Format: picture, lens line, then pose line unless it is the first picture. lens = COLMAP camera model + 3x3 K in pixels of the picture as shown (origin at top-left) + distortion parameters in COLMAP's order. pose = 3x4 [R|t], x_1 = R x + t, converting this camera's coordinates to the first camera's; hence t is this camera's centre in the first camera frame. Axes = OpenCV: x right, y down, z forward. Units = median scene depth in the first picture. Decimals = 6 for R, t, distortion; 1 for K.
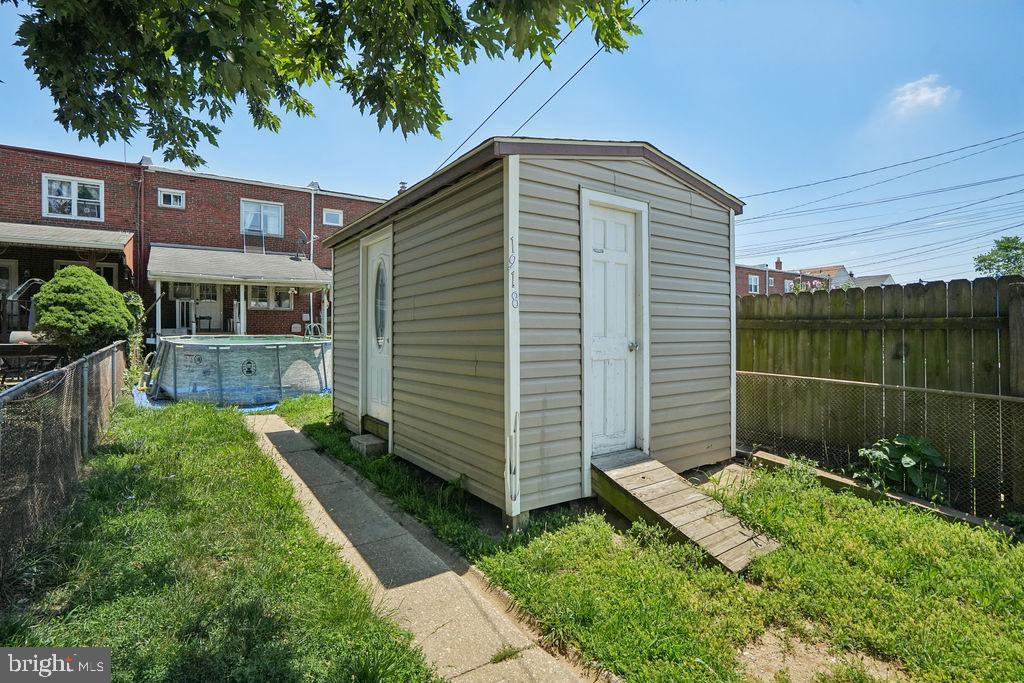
lens RADIAL K [[500.9, 0, 506.6], [0, 500.9, 329.2], [0, 0, 1]] dist [-0.054064, 0.023822]
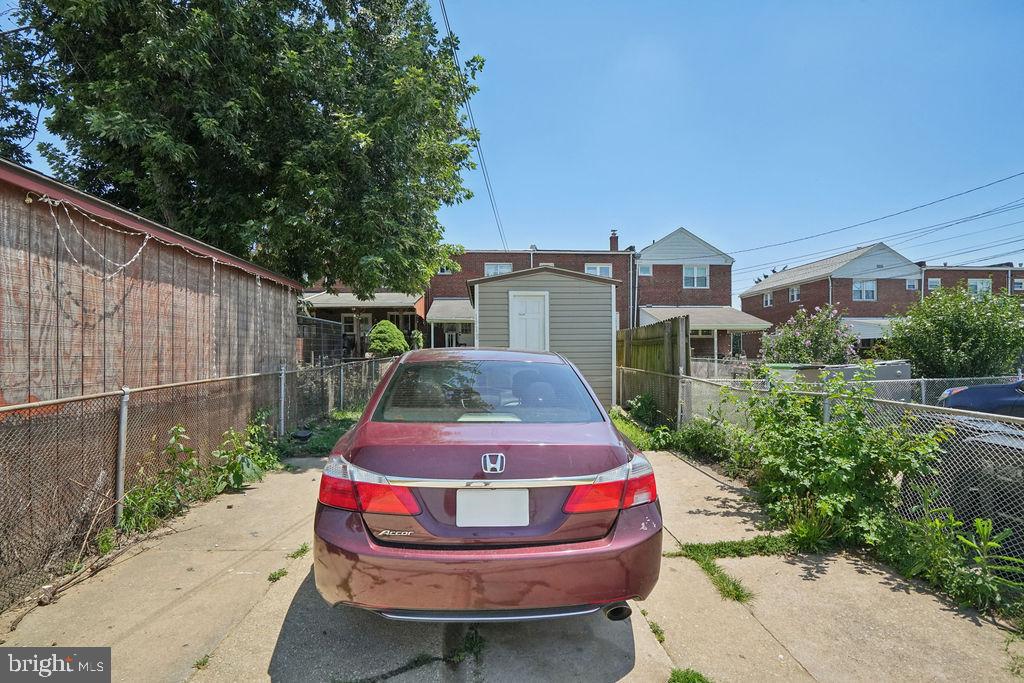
lens RADIAL K [[492.4, 0, 508.1], [0, 492.4, 339.7], [0, 0, 1]] dist [-0.053129, 0.024254]
pose [[0.856686, -0.020536, -0.515429, 0.312653], [0.005901, 0.999532, -0.030015, 0.009305], [0.515804, 0.022672, 0.856406, -0.251468]]
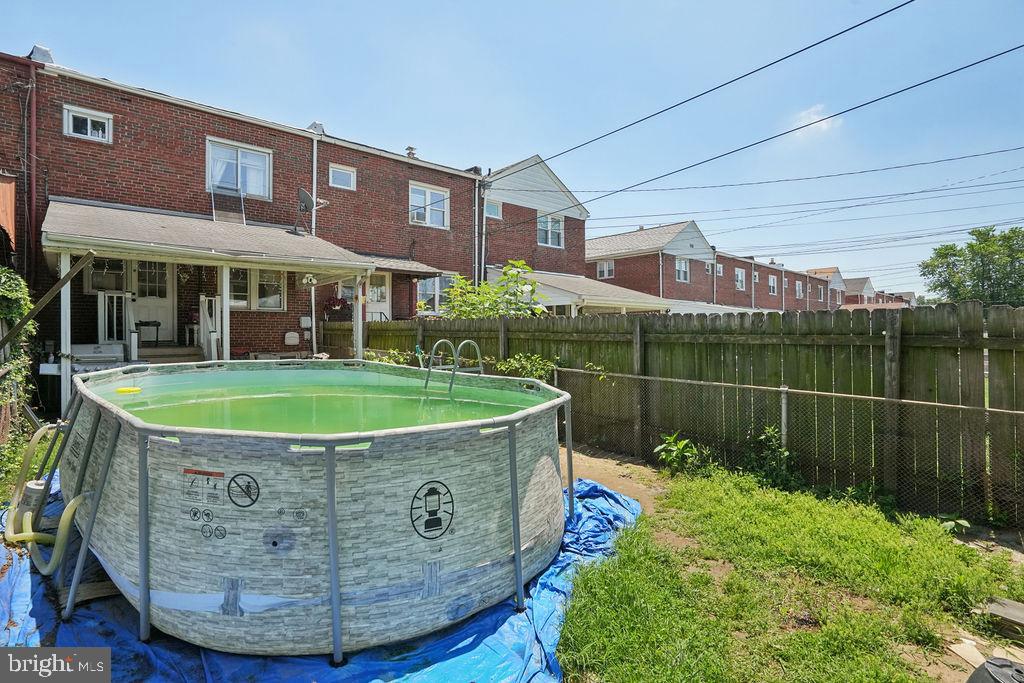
lens RADIAL K [[500.9, 0, 506.6], [0, 500.9, 329.2], [0, 0, 1]] dist [-0.054064, 0.023822]
pose [[0.992154, -0.001896, 0.125007, -0.265064], [0.002646, 0.999979, -0.005833, -0.012176], [-0.124993, 0.006118, 0.992139, 0.366439]]
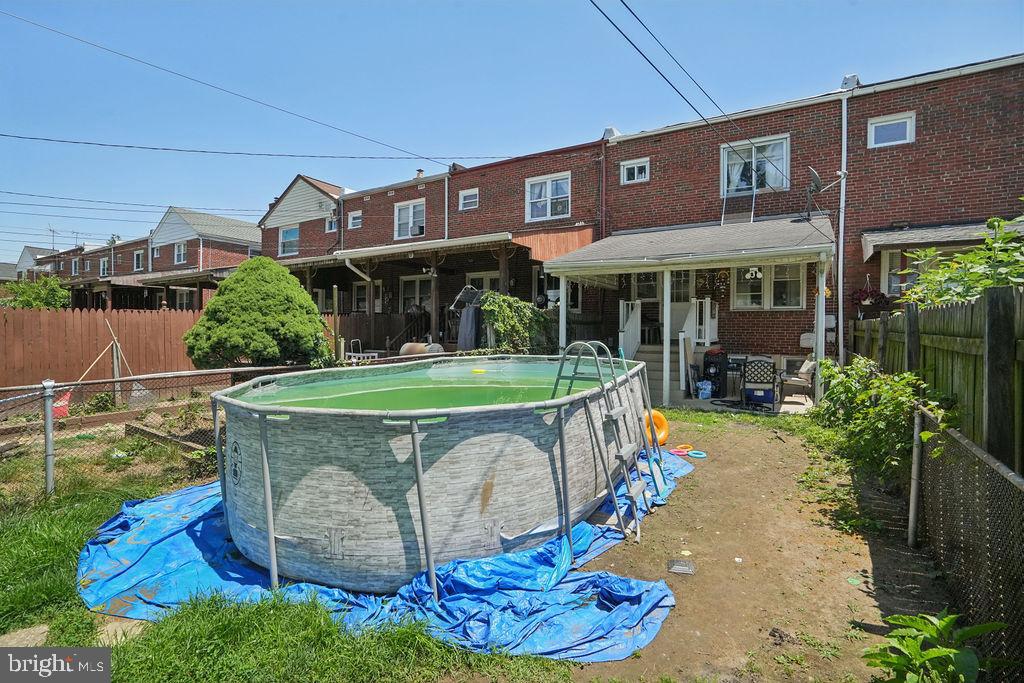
lens RADIAL K [[492.4, 0, 508.1], [0, 492.4, 339.7], [0, 0, 1]] dist [-0.053129, 0.024254]
pose [[0.395312, 0.017668, -0.918377, -0.050562], [-0.005945, 0.999843, 0.016676, -0.012438], [0.918528, -0.001132, 0.395355, 0.538537]]
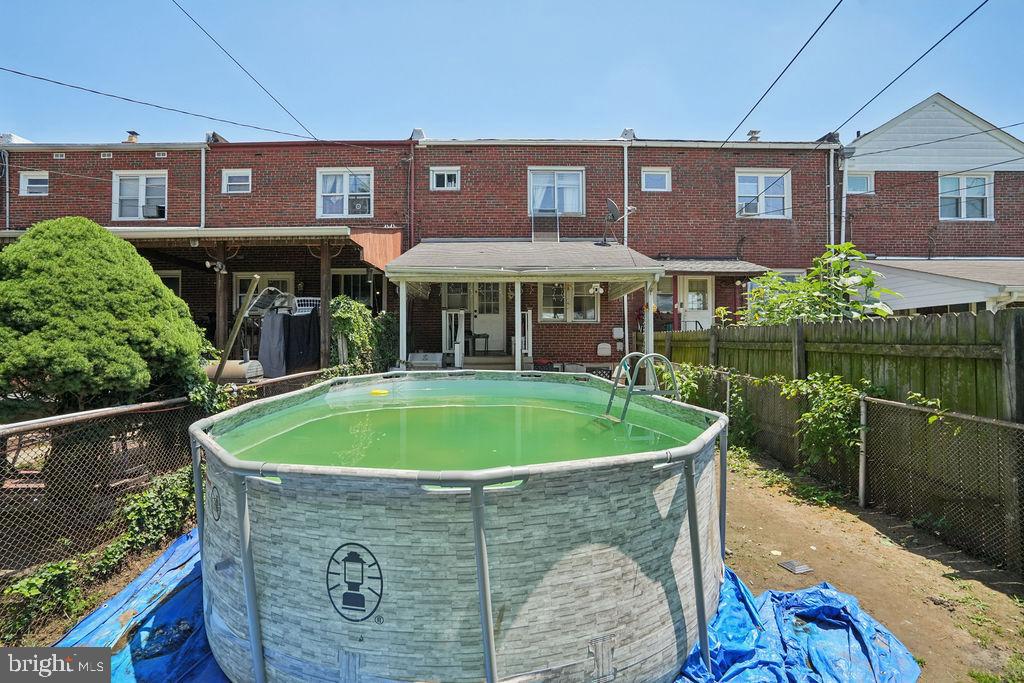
lens RADIAL K [[501.8, 0, 508.7], [0, 501.8, 342.9], [0, 0, 1]] dist [-0.059222, 0.027552]
pose [[0.825463, -0.003584, -0.564445, -0.179414], [0.002304, 0.999993, -0.002979, -0.011581], [0.564452, 0.001158, 0.825465, 0.445181]]
